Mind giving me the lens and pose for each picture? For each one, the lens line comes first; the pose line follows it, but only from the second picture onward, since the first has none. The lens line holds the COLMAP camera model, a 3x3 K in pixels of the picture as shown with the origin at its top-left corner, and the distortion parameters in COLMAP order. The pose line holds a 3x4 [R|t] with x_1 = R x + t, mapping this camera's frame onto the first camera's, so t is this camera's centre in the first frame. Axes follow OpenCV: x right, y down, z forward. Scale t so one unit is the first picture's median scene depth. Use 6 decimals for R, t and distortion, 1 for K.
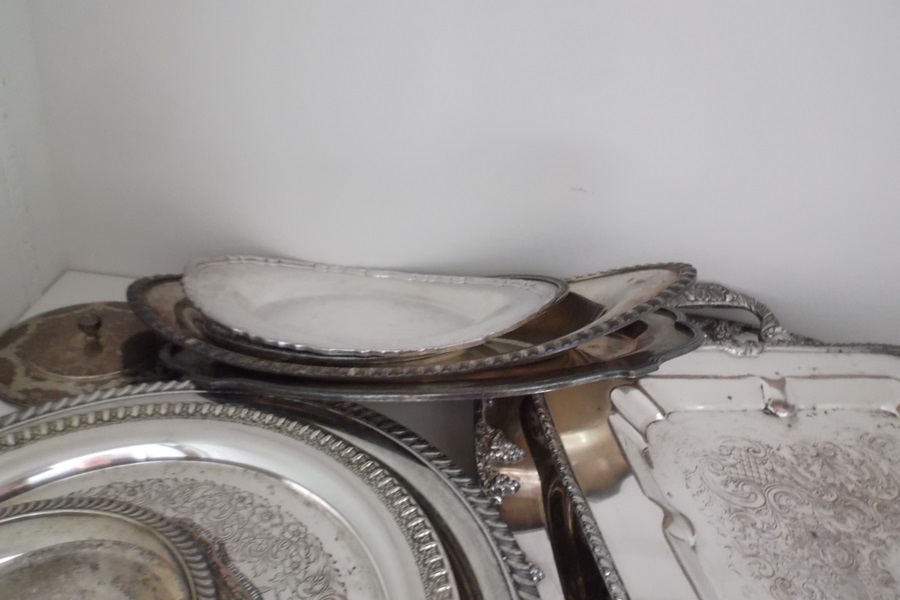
lens RADIAL K [[647.5, 0, 450.0], [0, 647.5, 300.0], [0, 0, 1]] dist [-0.009556, -0.002208]
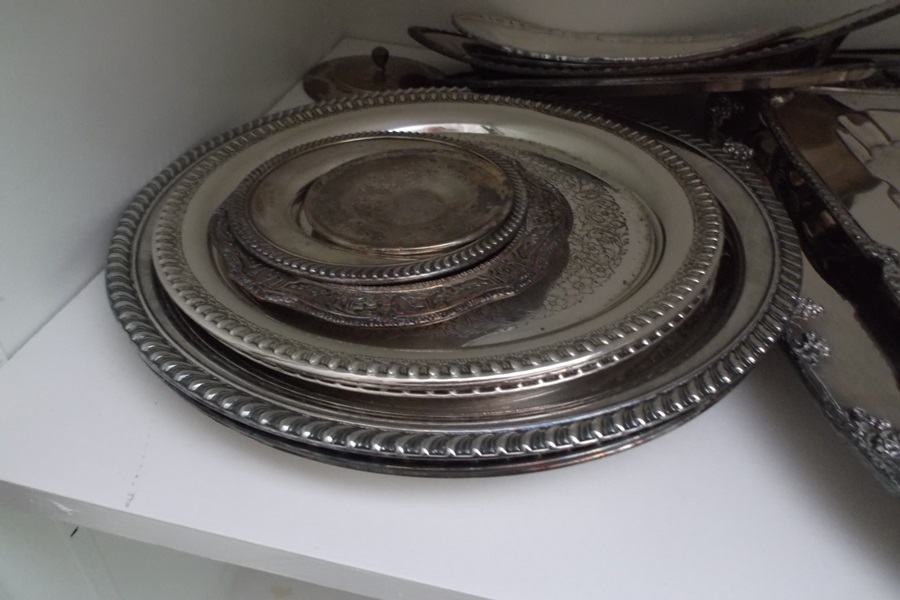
lens RADIAL K [[647.5, 0, 450.0], [0, 647.5, 300.0], [0, 0, 1]] dist [-0.009556, -0.002208]
pose [[0.972056, 0.075414, -0.222307, -0.133737], [-0.044631, 0.989091, 0.140381, 0.363265], [0.230469, -0.126537, 0.964817, -0.253365]]
